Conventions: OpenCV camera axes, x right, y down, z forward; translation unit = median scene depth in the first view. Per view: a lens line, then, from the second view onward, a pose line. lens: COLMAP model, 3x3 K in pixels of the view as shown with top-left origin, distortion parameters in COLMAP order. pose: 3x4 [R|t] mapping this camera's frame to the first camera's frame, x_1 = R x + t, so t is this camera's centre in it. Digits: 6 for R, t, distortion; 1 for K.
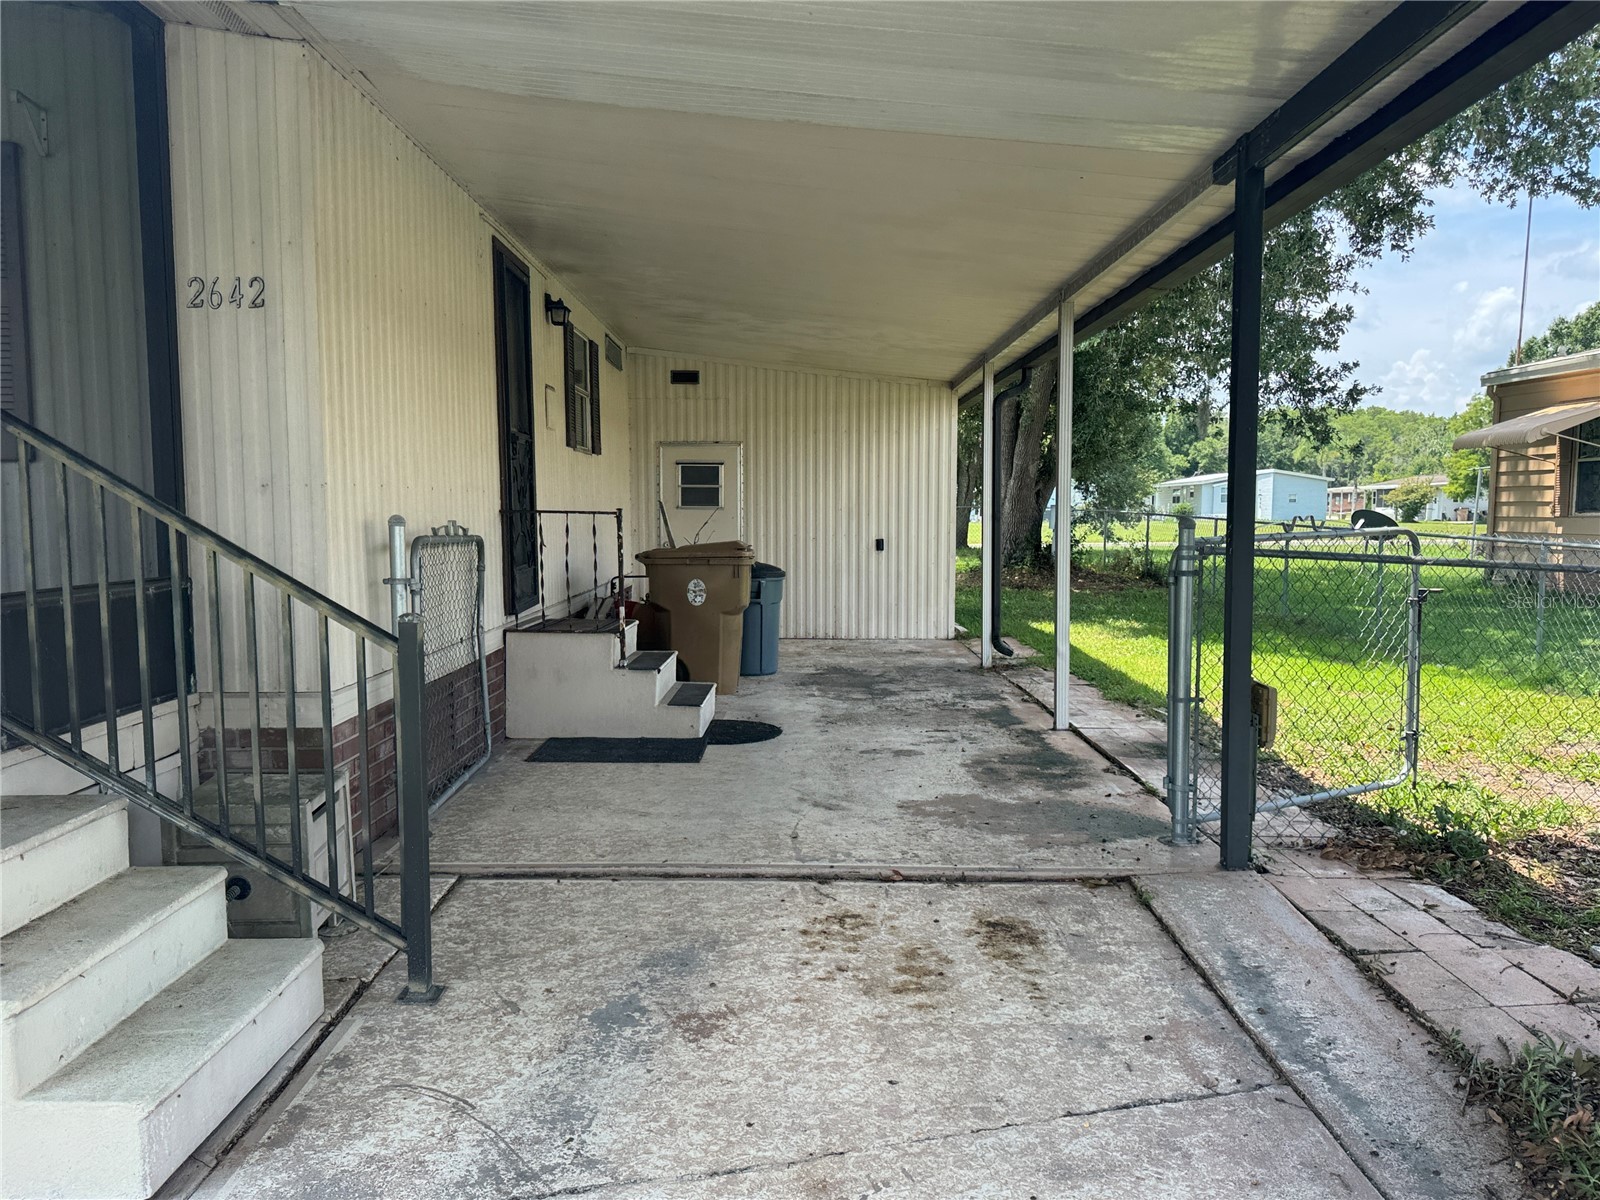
lens RADIAL K [[1206.7, 0, 797.2], [0, 1206.7, 605.5], [0, 0, 1]] dist [0.072085, 0.000879]
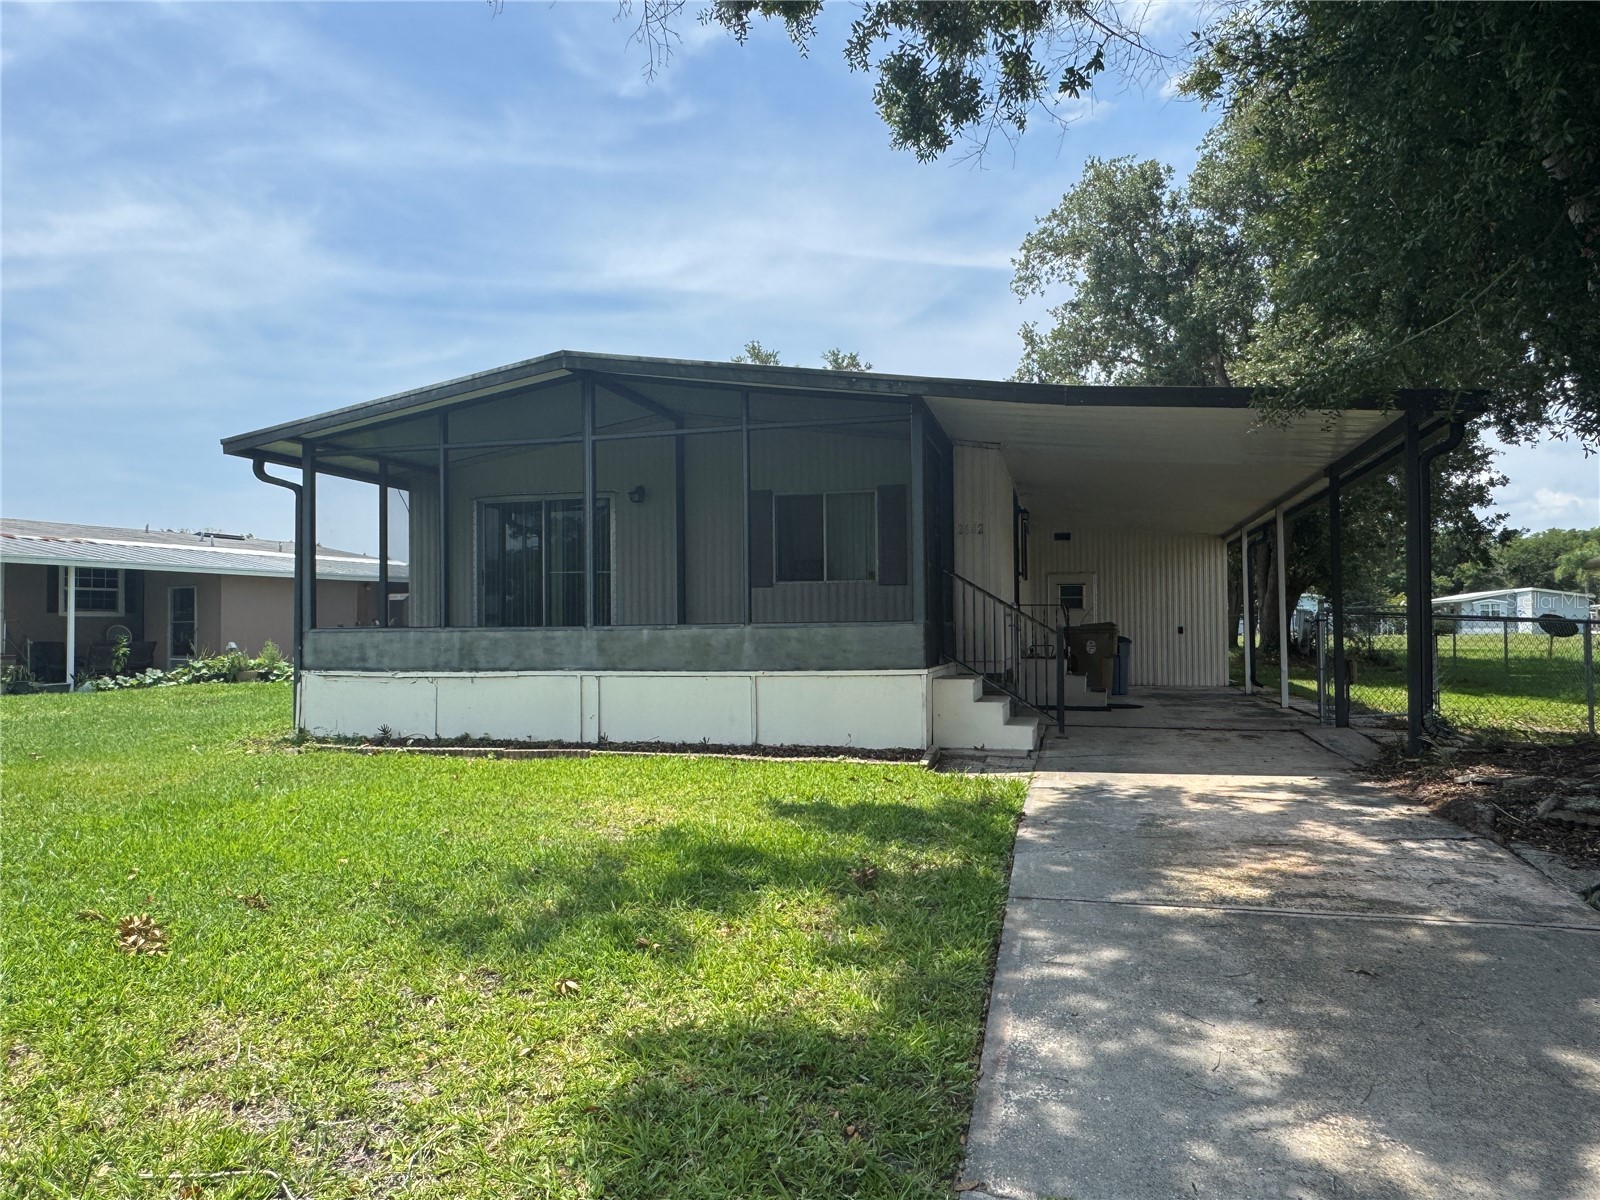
lens RADIAL K [[1072.9, 0, 800.5], [0, 1072.9, 595.2], [0, 0, 1]] dist [0.000665, 0.000616]
pose [[0.969404, -0.012752, -0.245138, -0.080024], [-0.014918, 0.993743, -0.110690, 0.076704], [0.245016, 0.110960, 0.963148, -0.598818]]
